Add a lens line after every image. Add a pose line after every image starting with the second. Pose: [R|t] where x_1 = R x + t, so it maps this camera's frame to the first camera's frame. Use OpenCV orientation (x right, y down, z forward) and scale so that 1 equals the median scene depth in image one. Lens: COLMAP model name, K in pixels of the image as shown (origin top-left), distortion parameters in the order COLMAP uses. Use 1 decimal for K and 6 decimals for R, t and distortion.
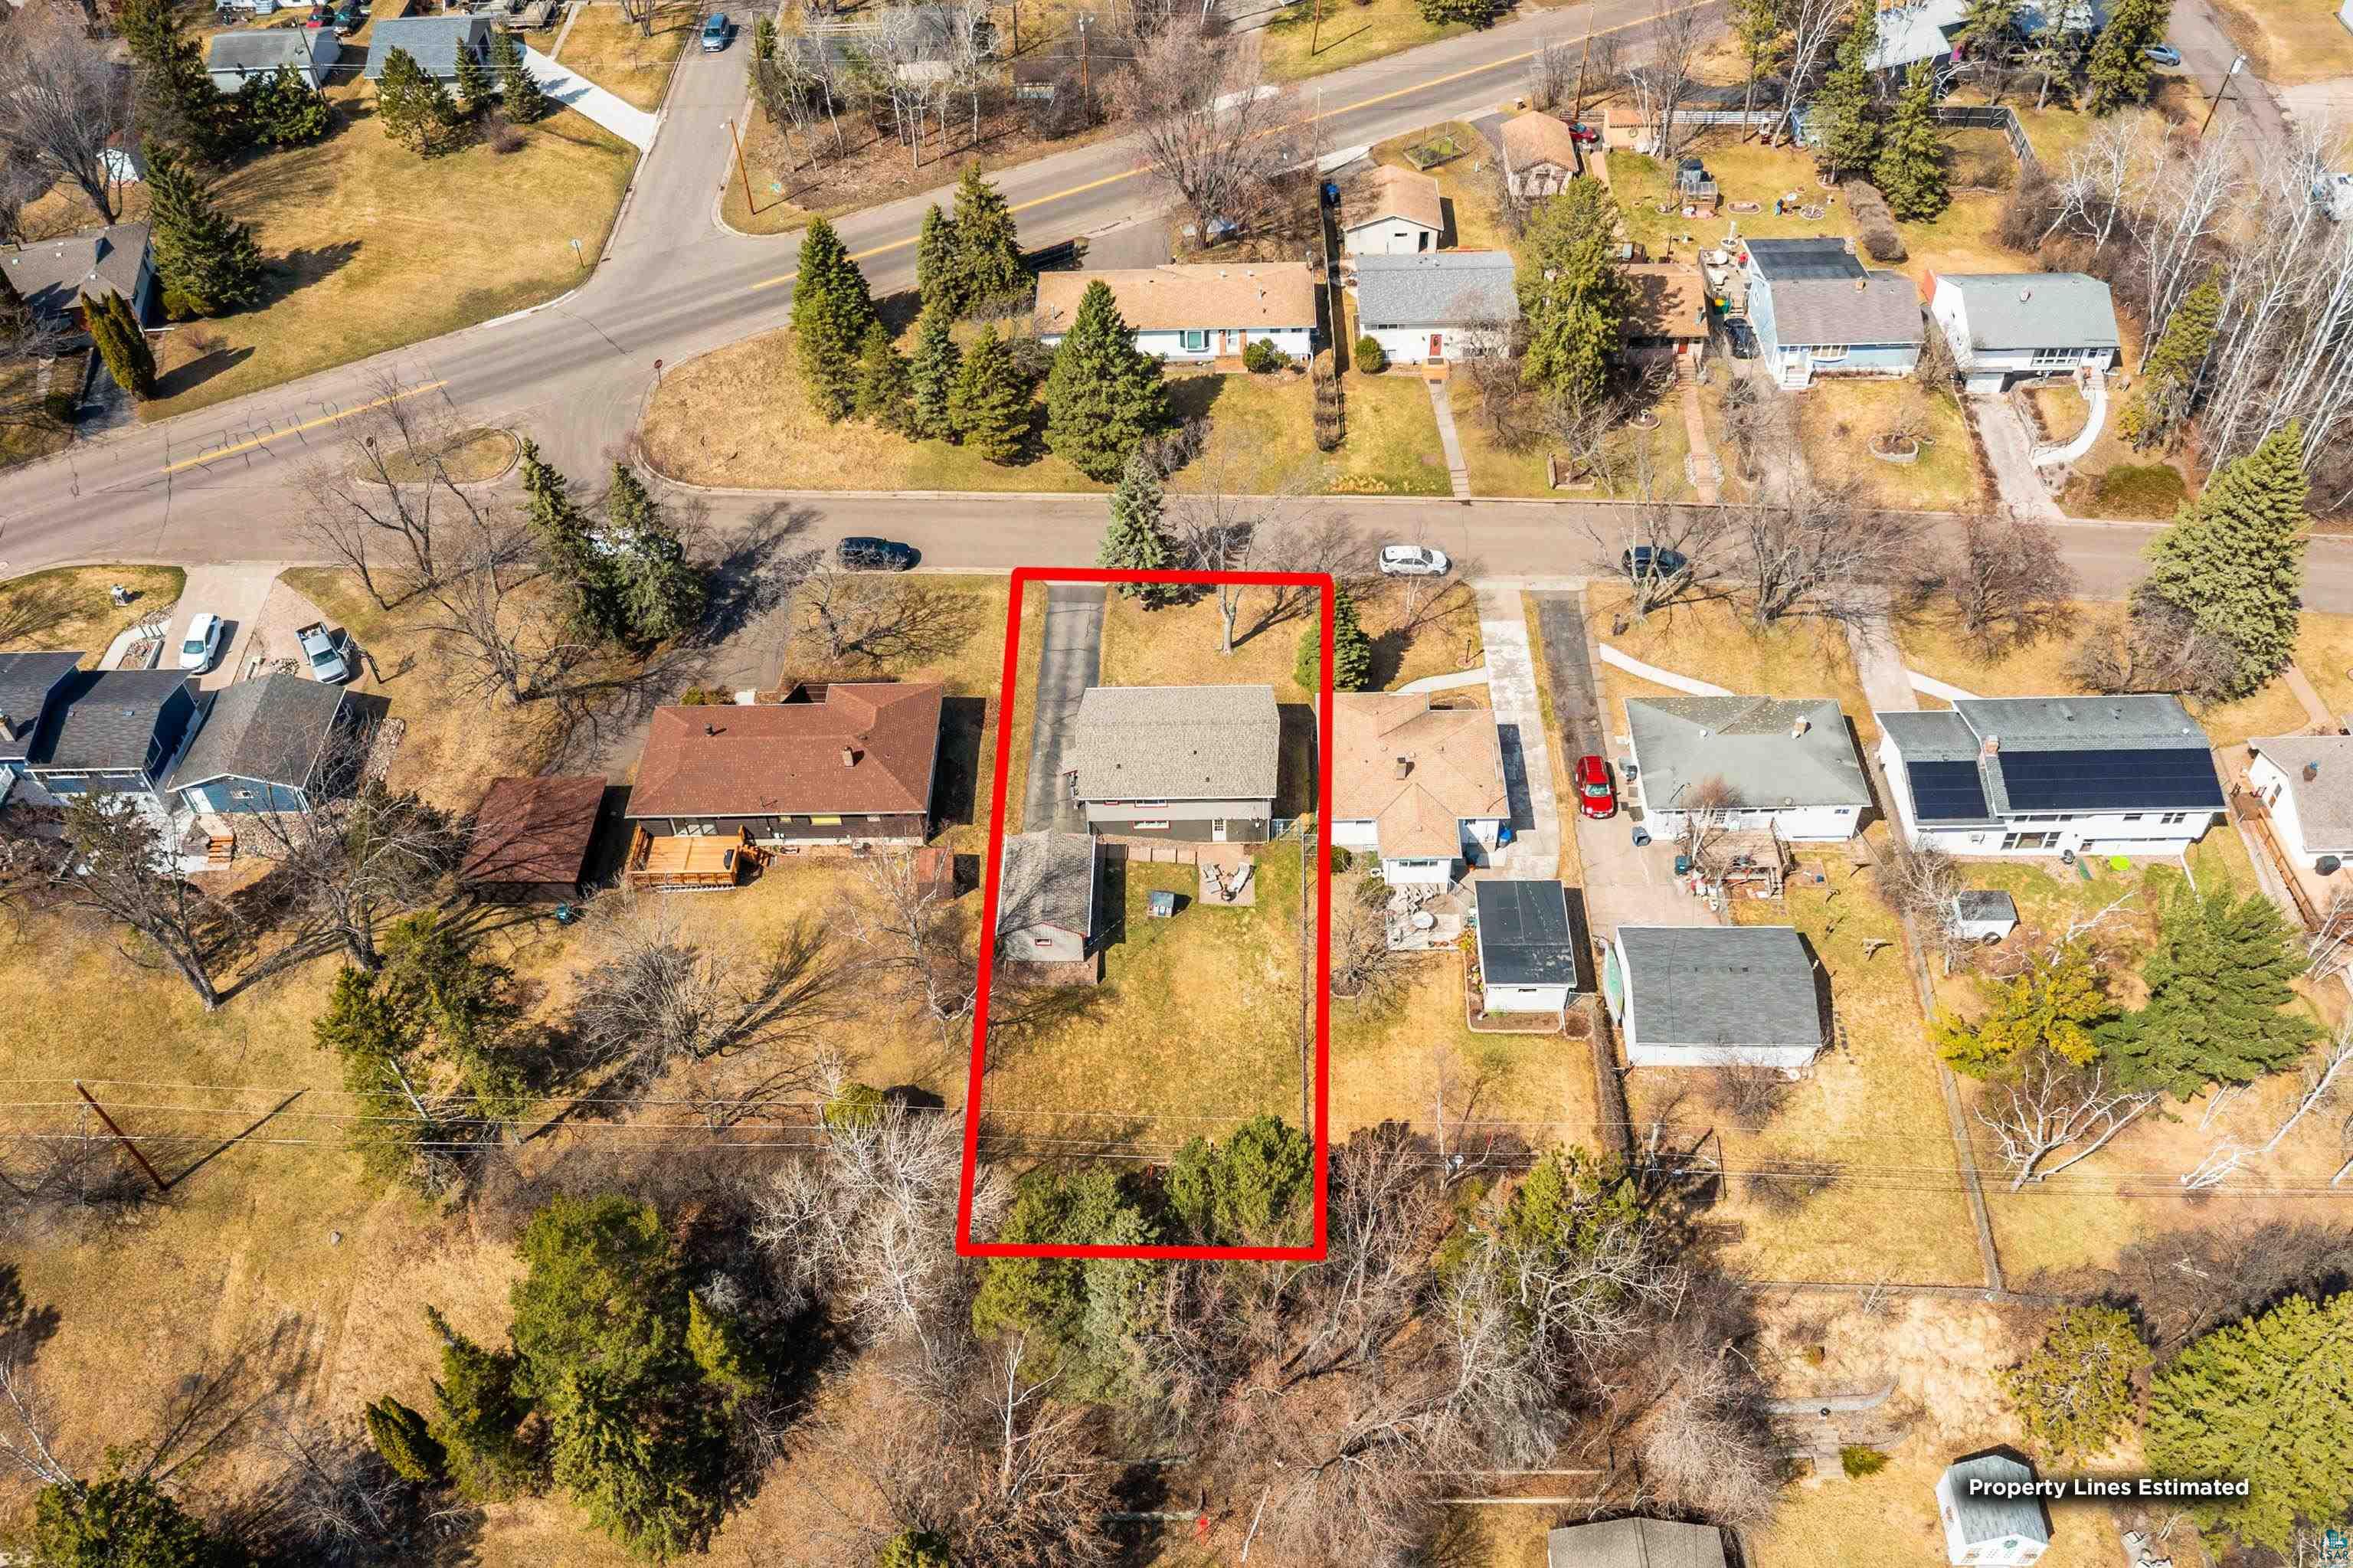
lens RADIAL K [[1935.1, 0, 1275.1], [0, 1935.1, 780.4], [0, 0, 1]] dist [-0.032415, 0.016865]
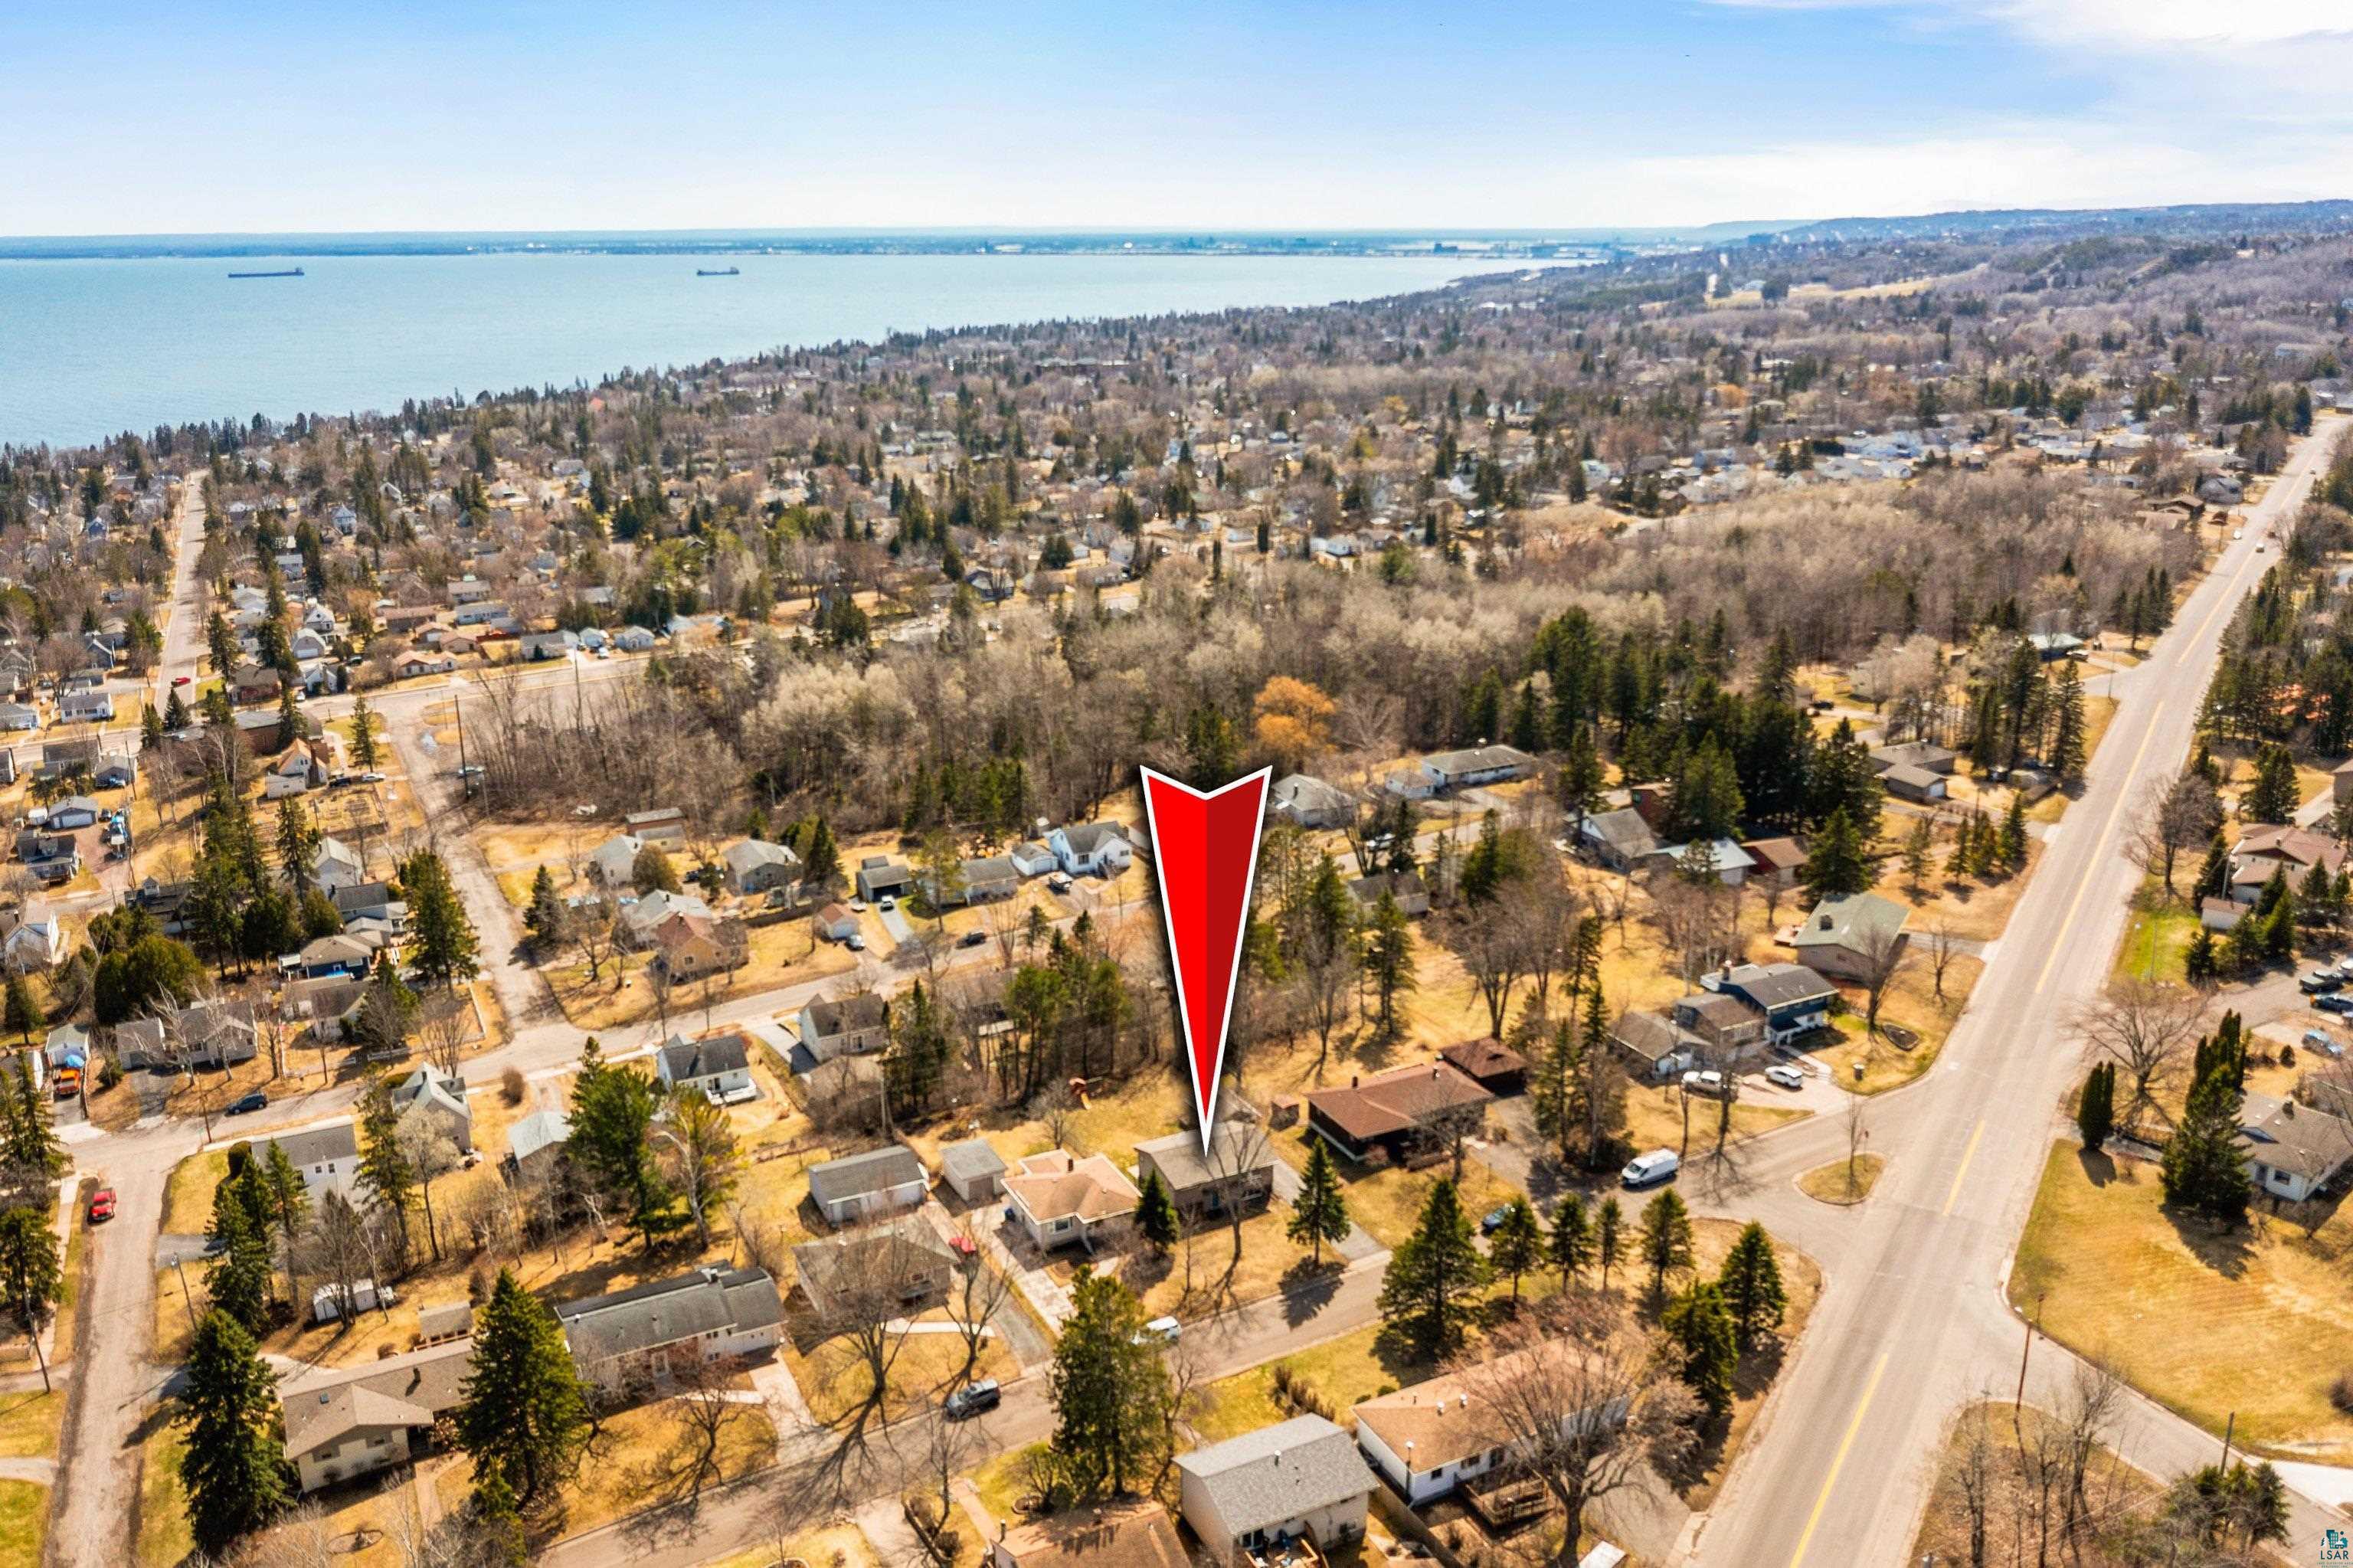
lens RADIAL K [[1877.1, 0, 1170.4], [0, 1877.1, 735.3], [0, 0, 1]] dist [-0.016293, -0.005658]
pose [[-0.903387, 0.139827, -0.405390, 0.513949], [-0.290355, 0.496230, 0.818199, -1.338641], [0.315573, 0.856857, -0.407688, 1.197913]]
